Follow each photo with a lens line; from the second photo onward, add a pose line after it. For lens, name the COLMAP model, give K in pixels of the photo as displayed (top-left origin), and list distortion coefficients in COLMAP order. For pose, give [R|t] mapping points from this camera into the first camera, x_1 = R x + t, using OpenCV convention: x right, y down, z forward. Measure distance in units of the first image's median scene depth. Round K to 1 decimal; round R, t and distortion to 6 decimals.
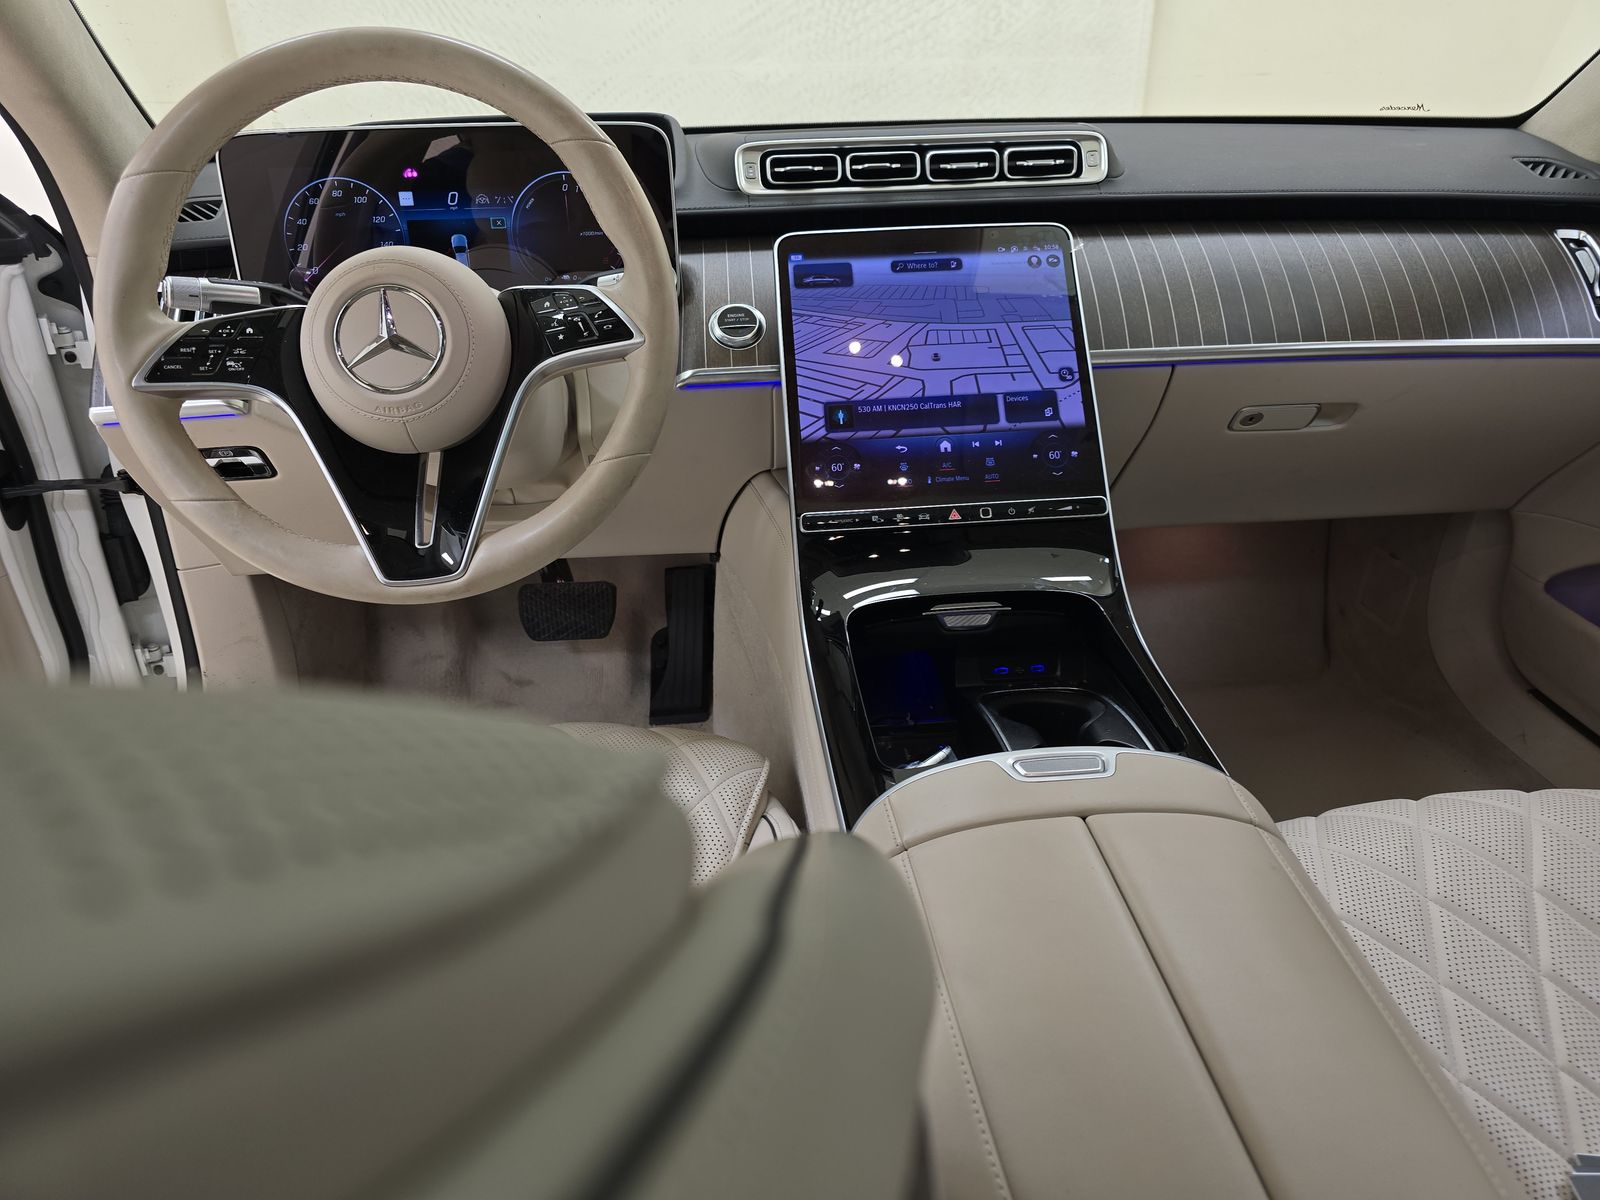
lens RADIAL K [[1055.9, 0, 797.5], [0, 1055.9, 609.6], [0, 0, 1]] dist [0.019529, -0.021409]
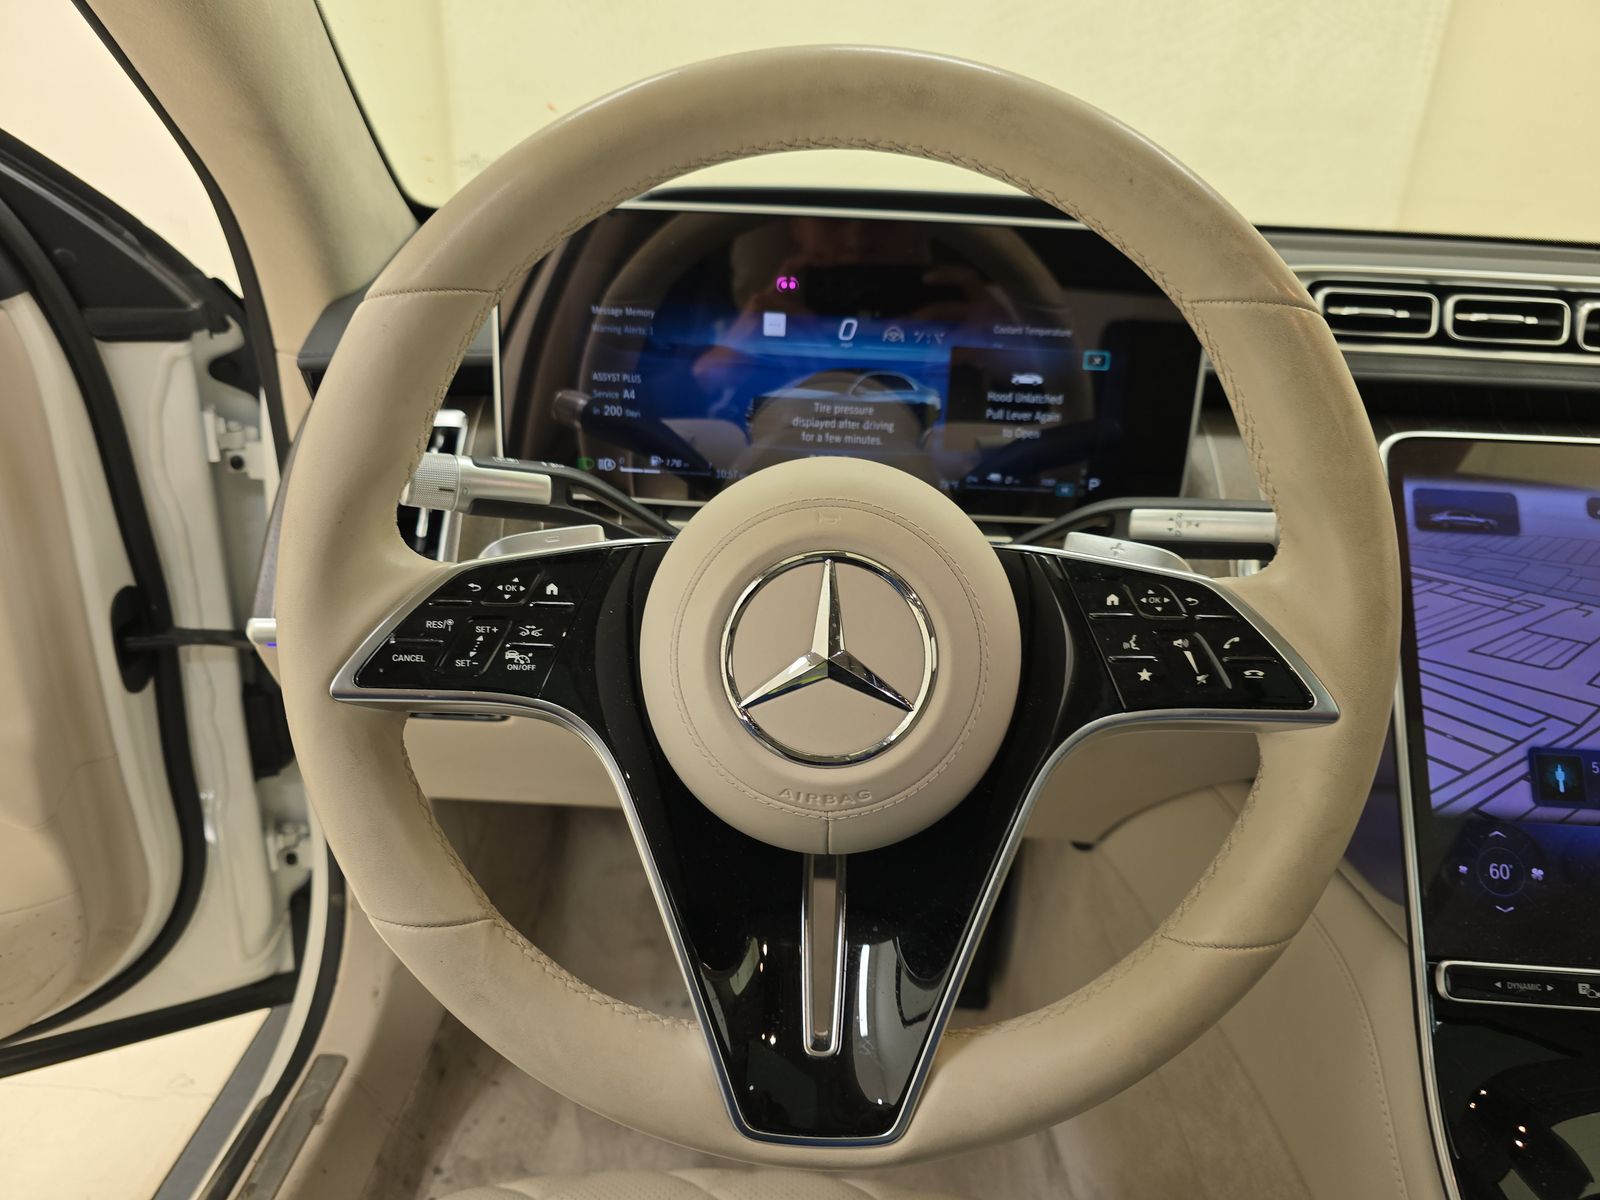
lens RADIAL K [[1055.9, 0, 797.2], [0, 1055.9, 599.1], [0, 0, 1]] dist [0.019529, -0.021409]
pose [[0.989018, 0.110708, -0.097909, -0.277037], [-0.114922, 0.992629, -0.038481, -0.204649], [0.092927, 0.049311, 0.994451, 0.391656]]
